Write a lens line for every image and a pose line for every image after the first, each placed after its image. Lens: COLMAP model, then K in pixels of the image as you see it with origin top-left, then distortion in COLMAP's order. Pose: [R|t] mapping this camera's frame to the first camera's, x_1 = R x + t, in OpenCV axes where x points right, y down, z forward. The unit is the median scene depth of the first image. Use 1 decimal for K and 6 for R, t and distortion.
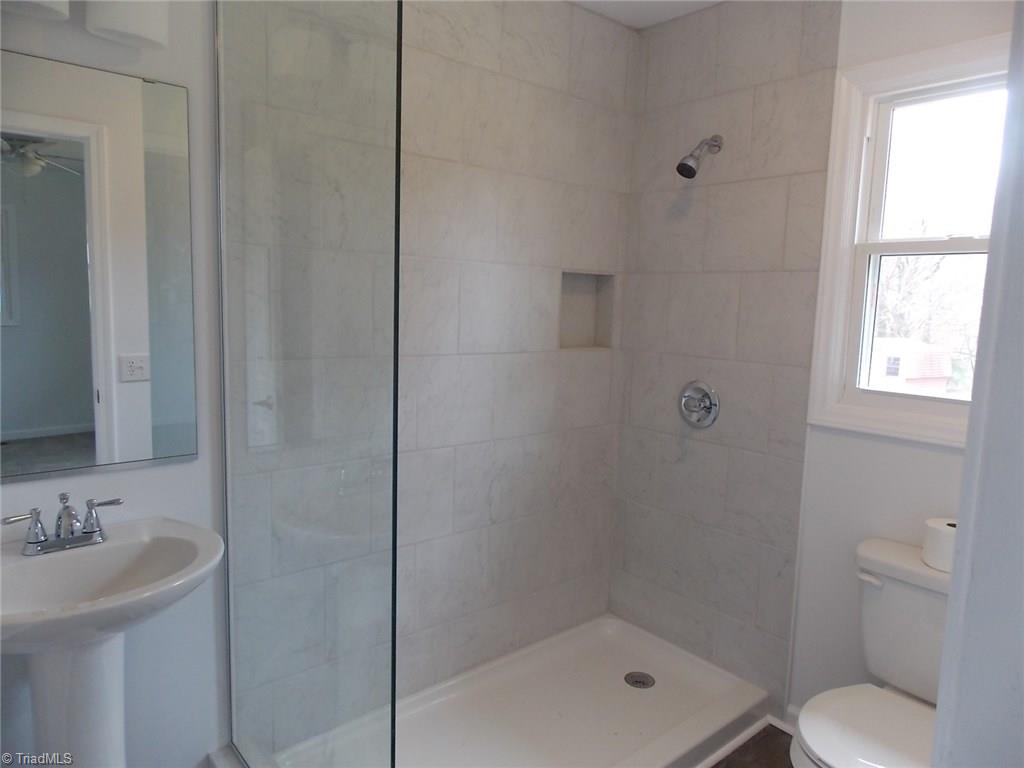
lens RADIAL K [[690.6, 0, 512.0], [0, 690.6, 384.0], [0, 0, 1]] dist [0.027128, -0.000227]
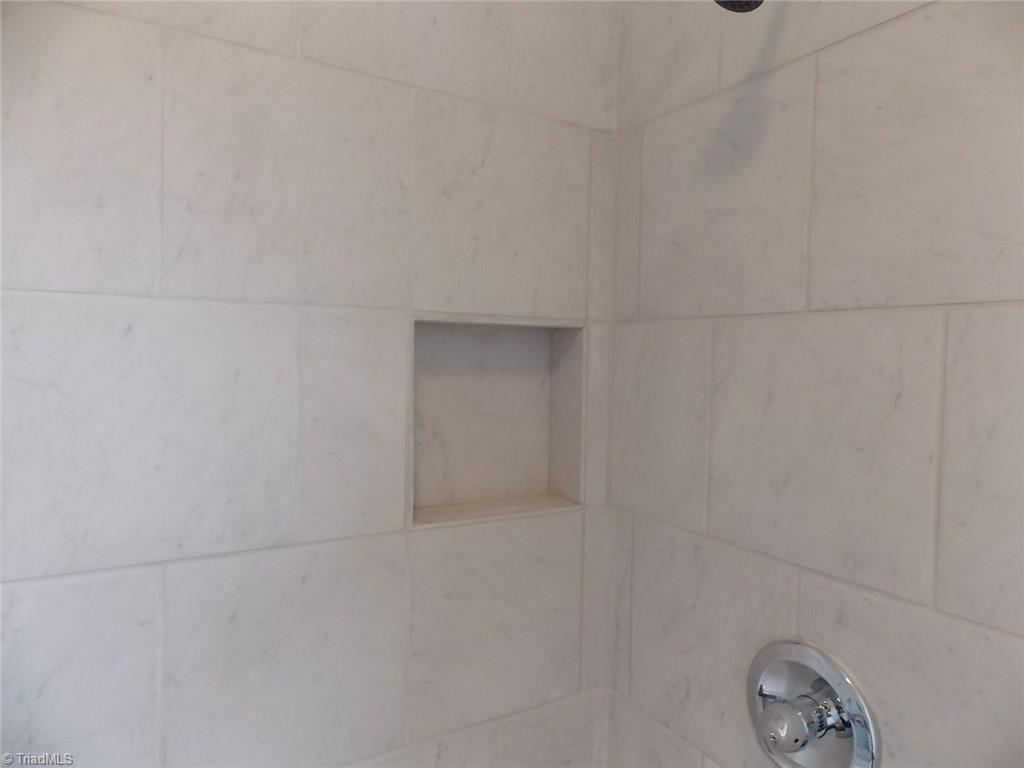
lens RADIAL K [[690.6, 0, 512.0], [0, 690.6, 384.0], [0, 0, 1]] dist [0.027128, -0.000227]
pose [[0.984524, -0.004959, -0.175177, 0.187796], [-0.009734, 0.996509, -0.082914, -0.095402], [0.174977, 0.083336, 0.981039, 0.630068]]
